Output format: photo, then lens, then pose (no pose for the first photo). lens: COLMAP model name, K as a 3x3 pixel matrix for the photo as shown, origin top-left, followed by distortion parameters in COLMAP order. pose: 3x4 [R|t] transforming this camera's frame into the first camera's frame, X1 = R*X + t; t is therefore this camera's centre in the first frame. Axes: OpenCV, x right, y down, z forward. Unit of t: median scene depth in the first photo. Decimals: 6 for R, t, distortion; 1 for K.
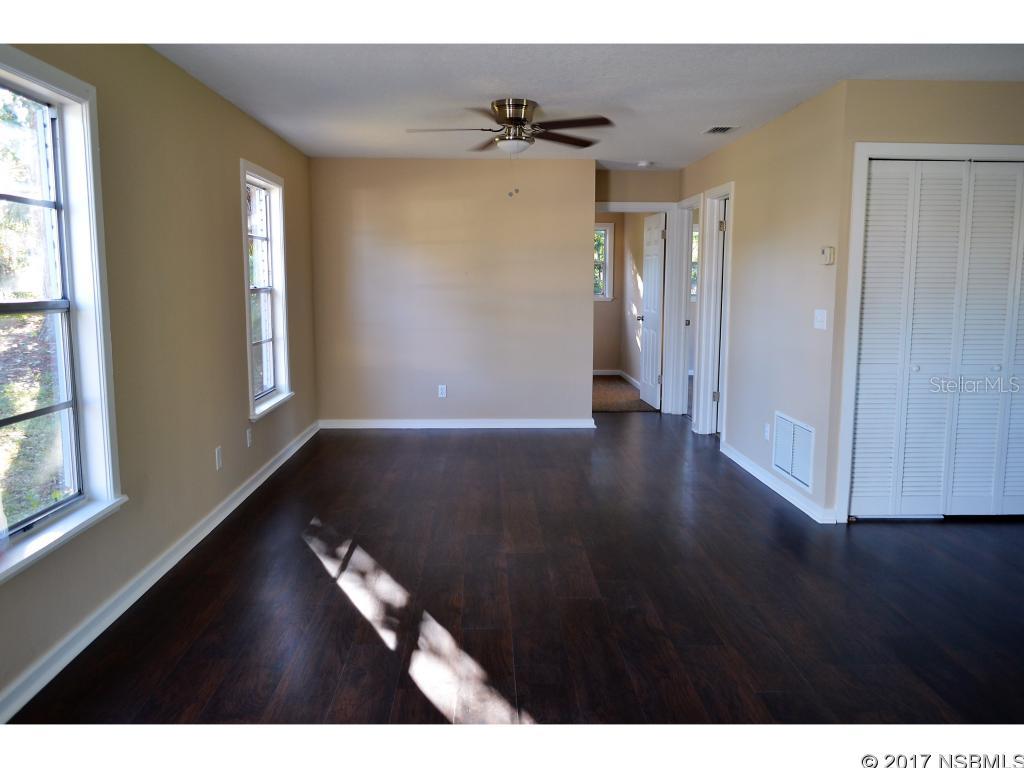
lens RADIAL K [[811.8, 0, 513.9], [0, 811.8, 384.4], [0, 0, 1]] dist [-0.008564, -0.003765]
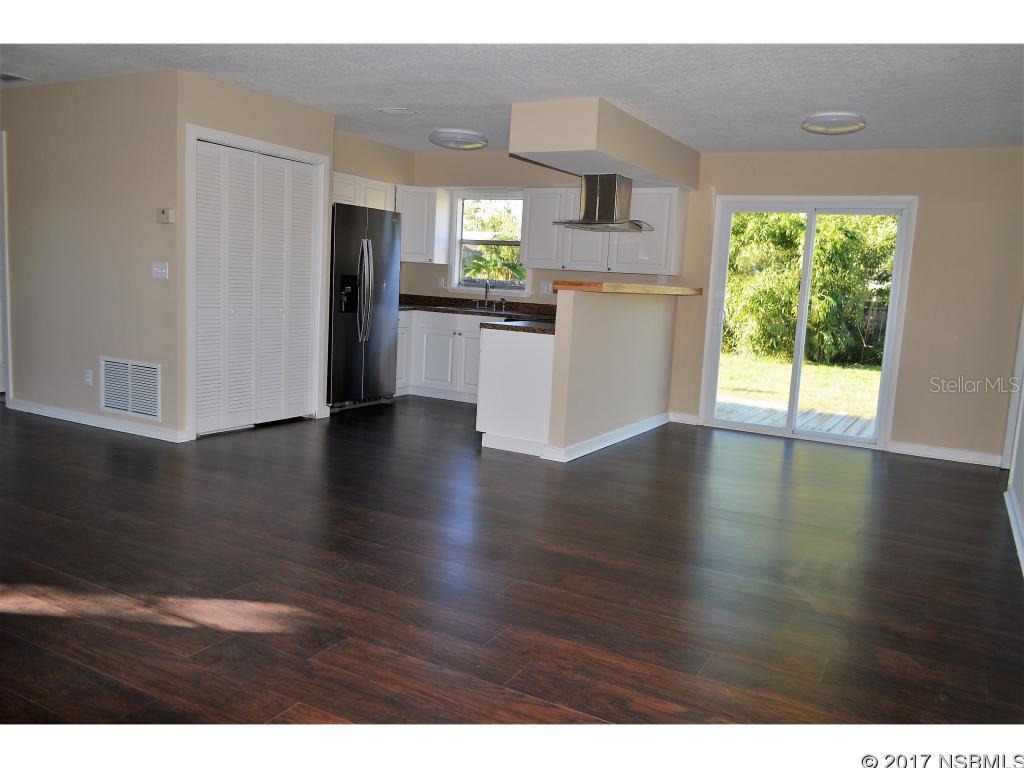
lens RADIAL K [[811.8, 0, 513.9], [0, 811.8, 384.4], [0, 0, 1]] dist [-0.008564, -0.003765]
pose [[0.511206, -0.088188, 0.854922, -0.375959], [0.062324, 0.995907, 0.065464, 0.038927], [-0.857196, 0.019816, 0.514609, -0.033461]]
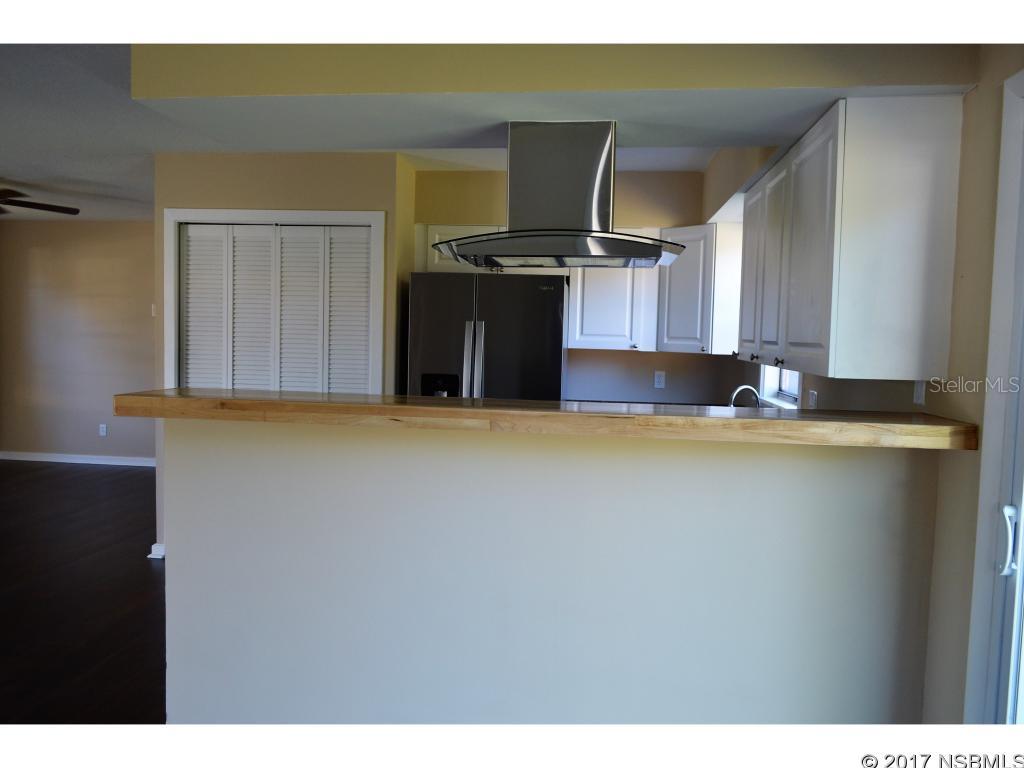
lens RADIAL K [[811.8, 0, 513.9], [0, 811.8, 384.4], [0, 0, 1]] dist [-0.008564, -0.003765]
pose [[0.988907, 0.031489, -0.145163, 1.001435], [-0.041605, 0.996873, -0.067186, -0.004181], [0.142593, 0.072480, 0.987124, -0.009426]]
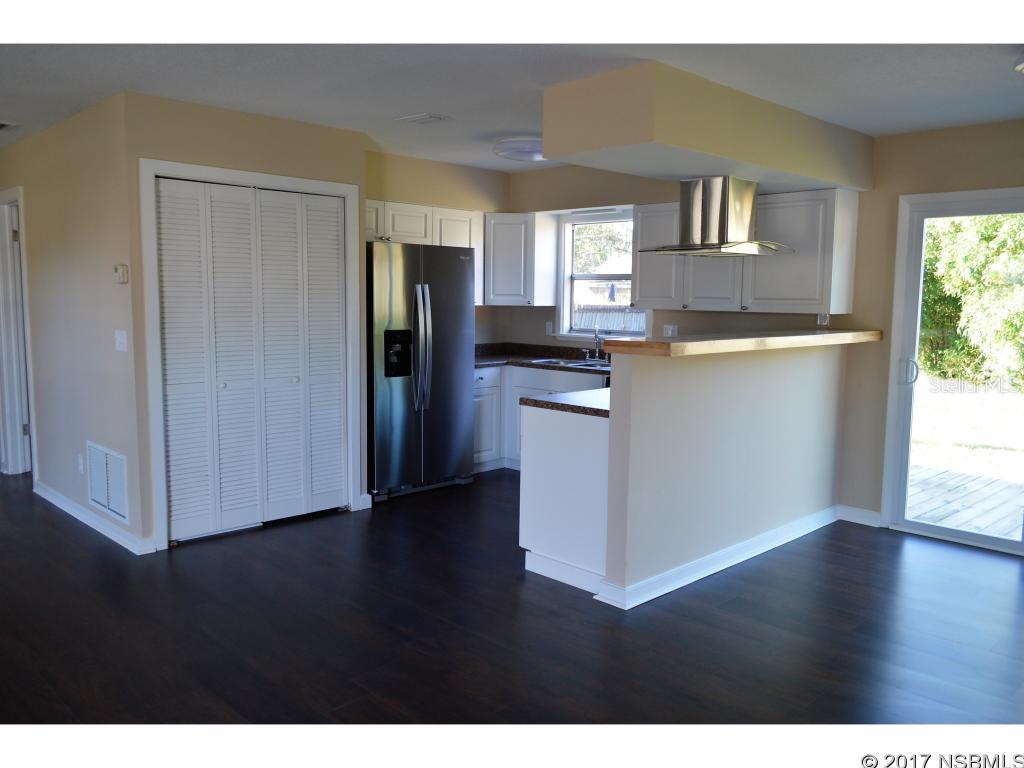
lens RADIAL K [[811.8, 0, 513.9], [0, 811.8, 384.4], [0, 0, 1]] dist [-0.008564, -0.003765]
pose [[0.732094, -0.070032, 0.677594, 0.070057], [0.081855, 0.996538, 0.014558, -0.005639], [-0.676268, 0.044806, 0.735292, -0.003845]]
